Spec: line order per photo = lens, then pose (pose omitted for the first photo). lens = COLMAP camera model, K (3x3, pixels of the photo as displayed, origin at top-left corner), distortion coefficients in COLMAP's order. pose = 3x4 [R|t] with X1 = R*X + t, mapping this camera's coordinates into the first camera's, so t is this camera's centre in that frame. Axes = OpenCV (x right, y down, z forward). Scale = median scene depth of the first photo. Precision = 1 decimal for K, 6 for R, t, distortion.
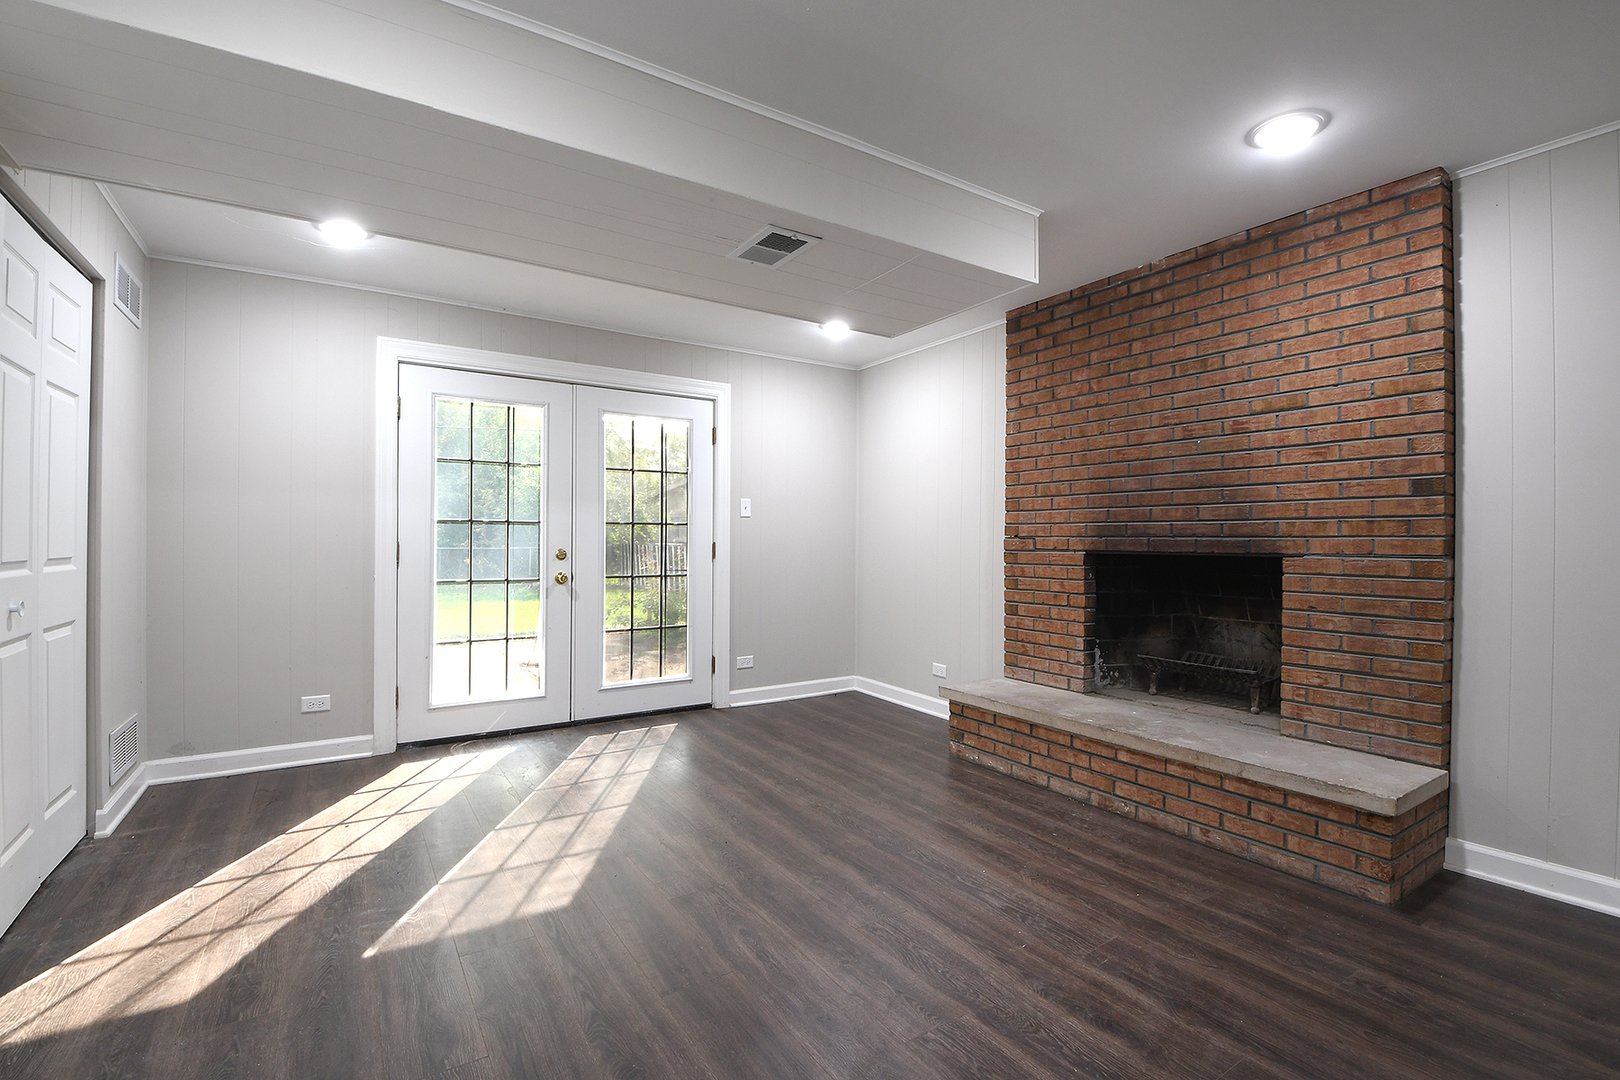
lens RADIAL K [[714.9, 0, 796.2], [0, 714.9, 539.3], [0, 0, 1]] dist [-0.012822, -0.003645]
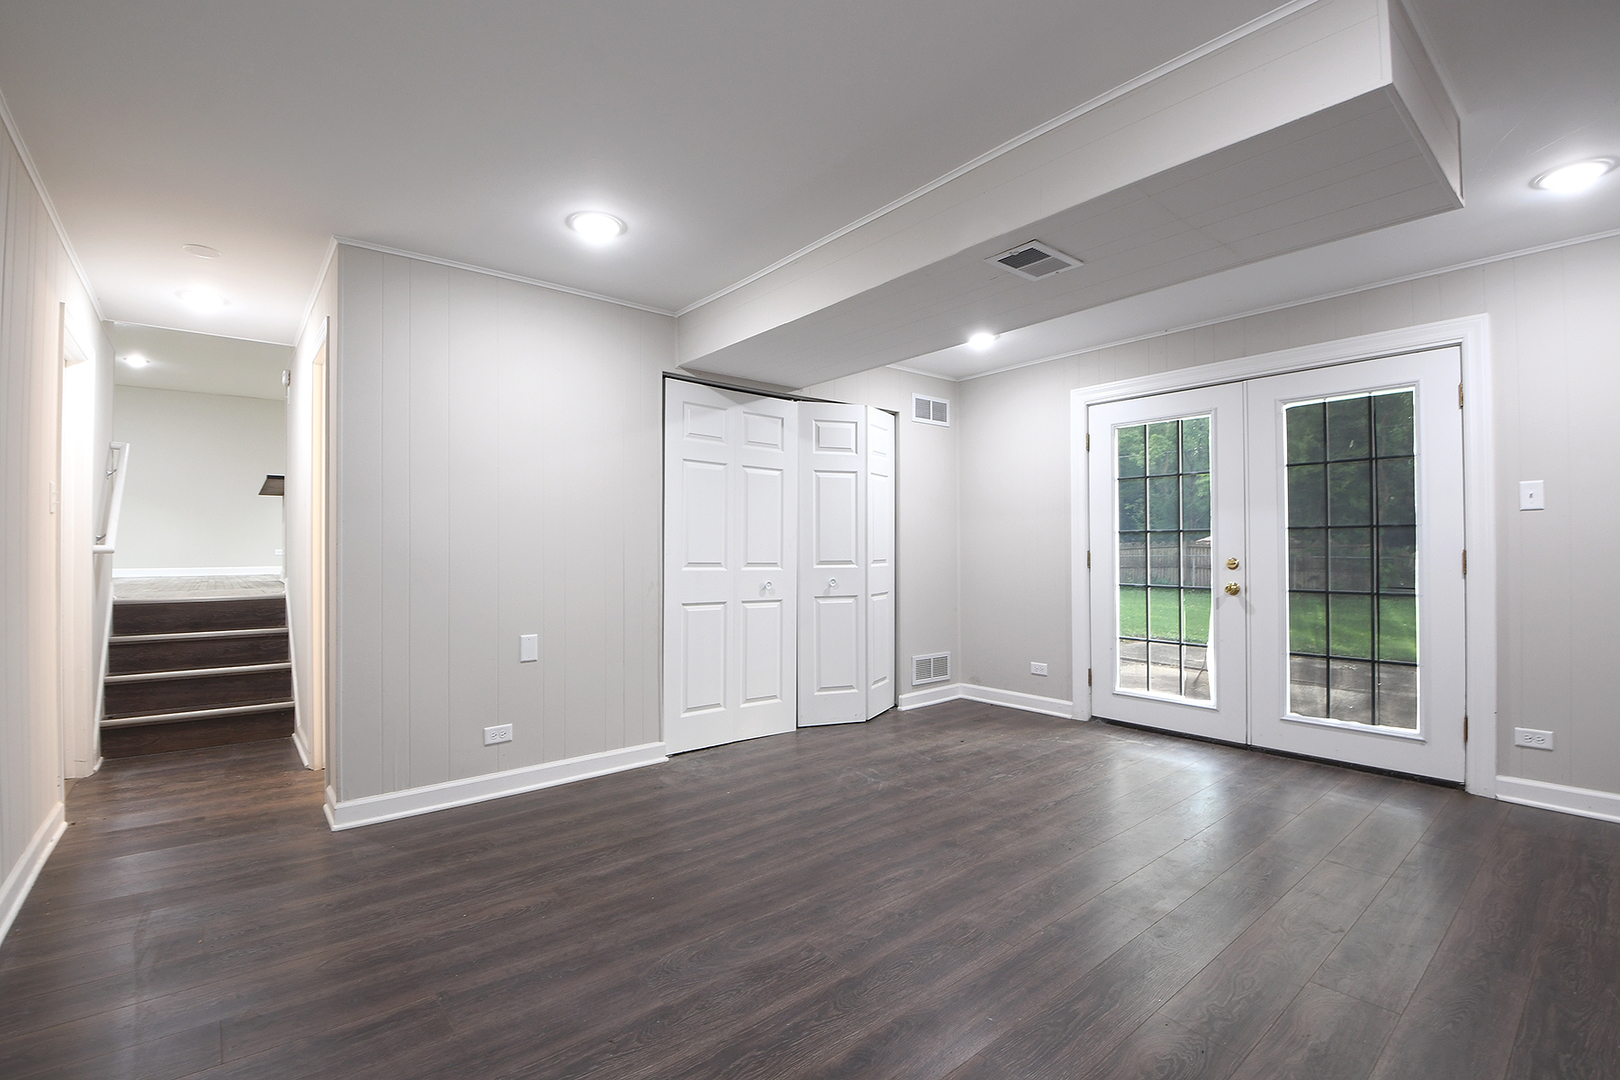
lens RADIAL K [[714.9, 0, 794.8], [0, 714.9, 542.6], [0, 0, 1]] dist [-0.012822, -0.003645]
pose [[0.106289, -0.014794, -0.994225, 0.548660], [0.005650, 0.999882, -0.014274, 0.003301], [0.994319, -0.004100, 0.106360, 0.322383]]
